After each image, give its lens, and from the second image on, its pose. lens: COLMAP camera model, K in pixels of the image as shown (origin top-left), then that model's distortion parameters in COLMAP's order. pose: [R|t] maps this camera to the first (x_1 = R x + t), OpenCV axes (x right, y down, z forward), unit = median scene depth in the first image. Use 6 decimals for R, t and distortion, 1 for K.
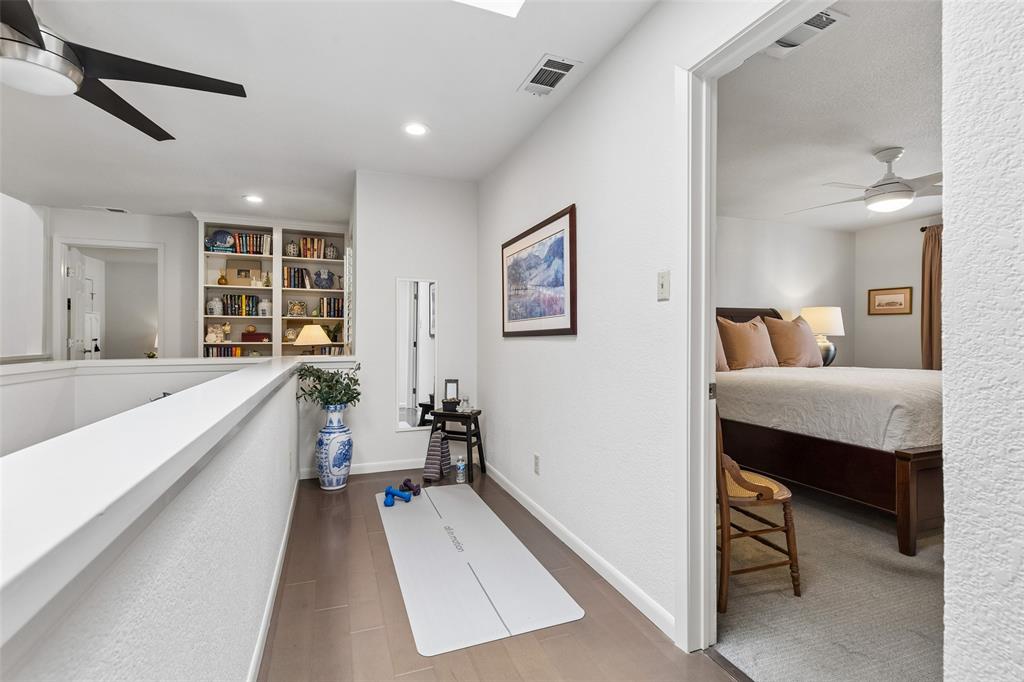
lens RADIAL K [[460.1, 0, 519.9], [0, 460.1, 335.0], [0, 0, 1]] dist [0.008584, -0.000060]
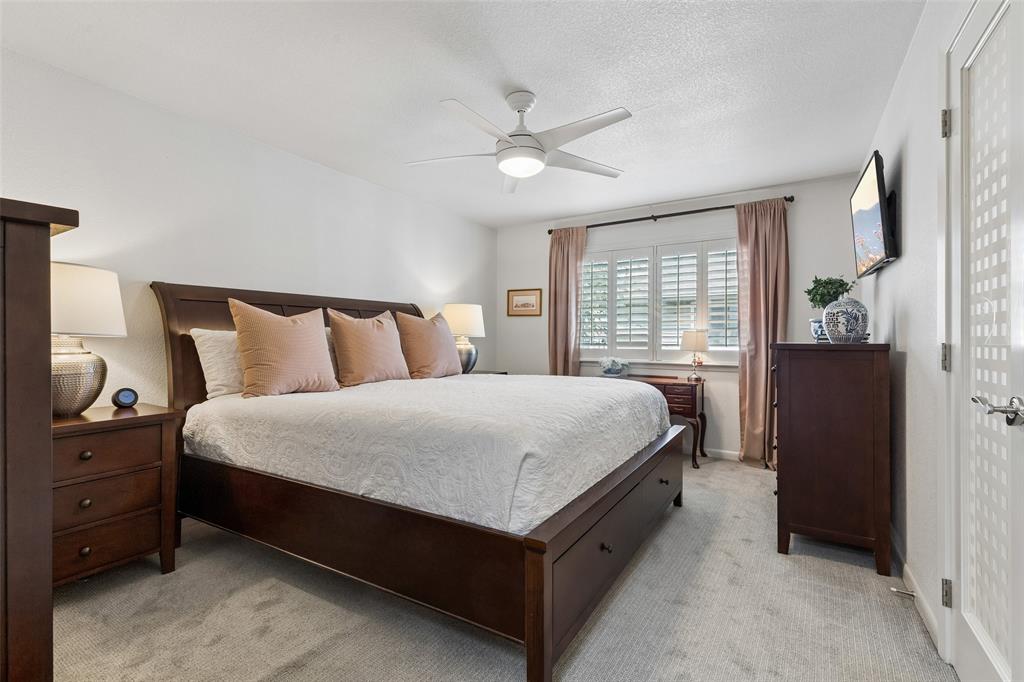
lens RADIAL K [[460.1, 0, 519.9], [0, 460.1, 335.0], [0, 0, 1]] dist [0.008584, -0.000060]
pose [[0.790264, 0.003251, 0.612757, 0.232673], [-0.000136, 0.999987, -0.005130, 0.001930], [-0.612766, 0.003971, 0.790254, 0.281752]]
